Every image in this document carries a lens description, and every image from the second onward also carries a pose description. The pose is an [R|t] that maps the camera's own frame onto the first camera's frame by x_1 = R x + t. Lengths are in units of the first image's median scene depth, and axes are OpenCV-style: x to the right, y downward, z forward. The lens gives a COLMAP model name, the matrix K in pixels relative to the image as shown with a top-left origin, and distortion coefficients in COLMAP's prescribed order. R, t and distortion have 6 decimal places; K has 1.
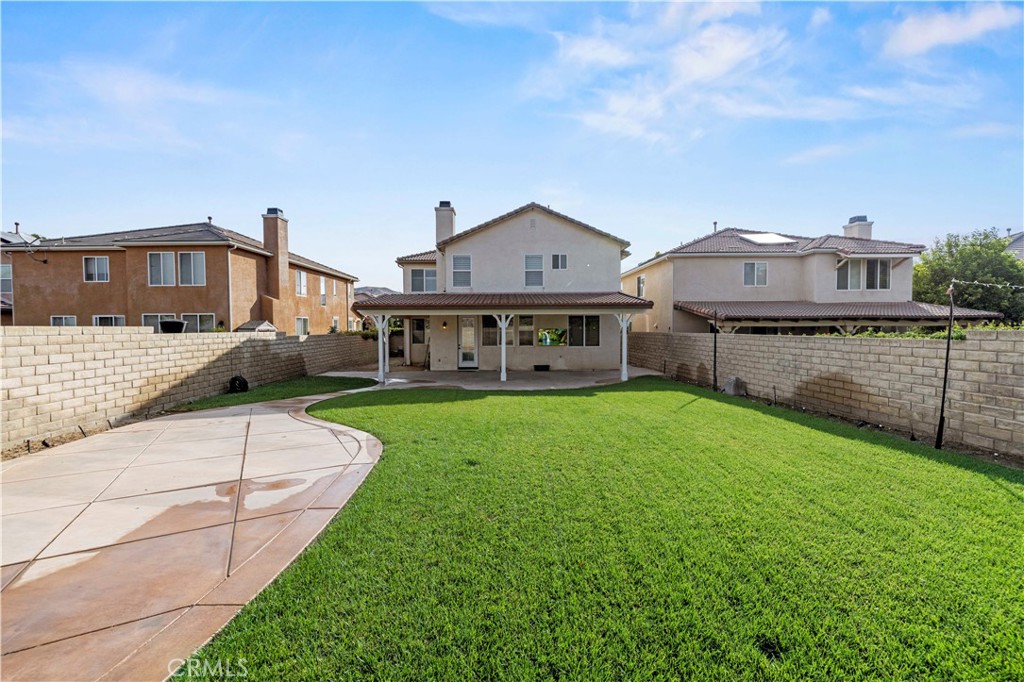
lens RADIAL K [[433.7, 0, 510.3], [0, 433.7, 345.7], [0, 0, 1]] dist [0.002567, 0.000024]
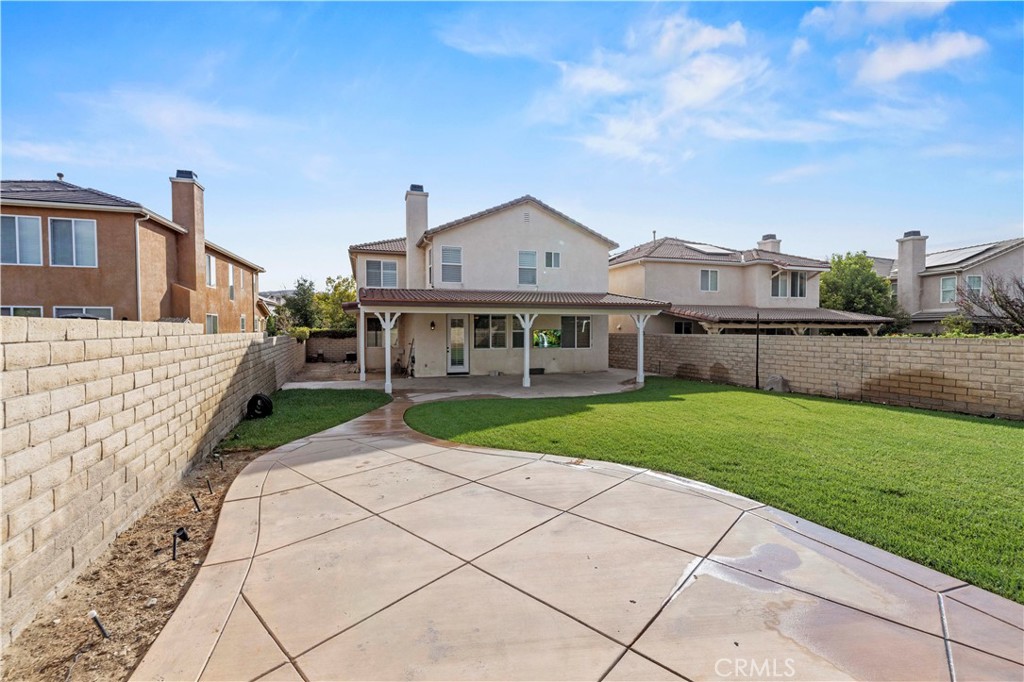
lens RADIAL K [[433.7, 0, 510.3], [0, 433.7, 345.7], [0, 0, 1]] dist [0.002567, 0.000024]
pose [[0.953792, -0.008123, 0.300359, -0.264340], [0.009181, 0.999956, -0.002112, -0.002798], [-0.300329, 0.004772, 0.953824, 0.115832]]
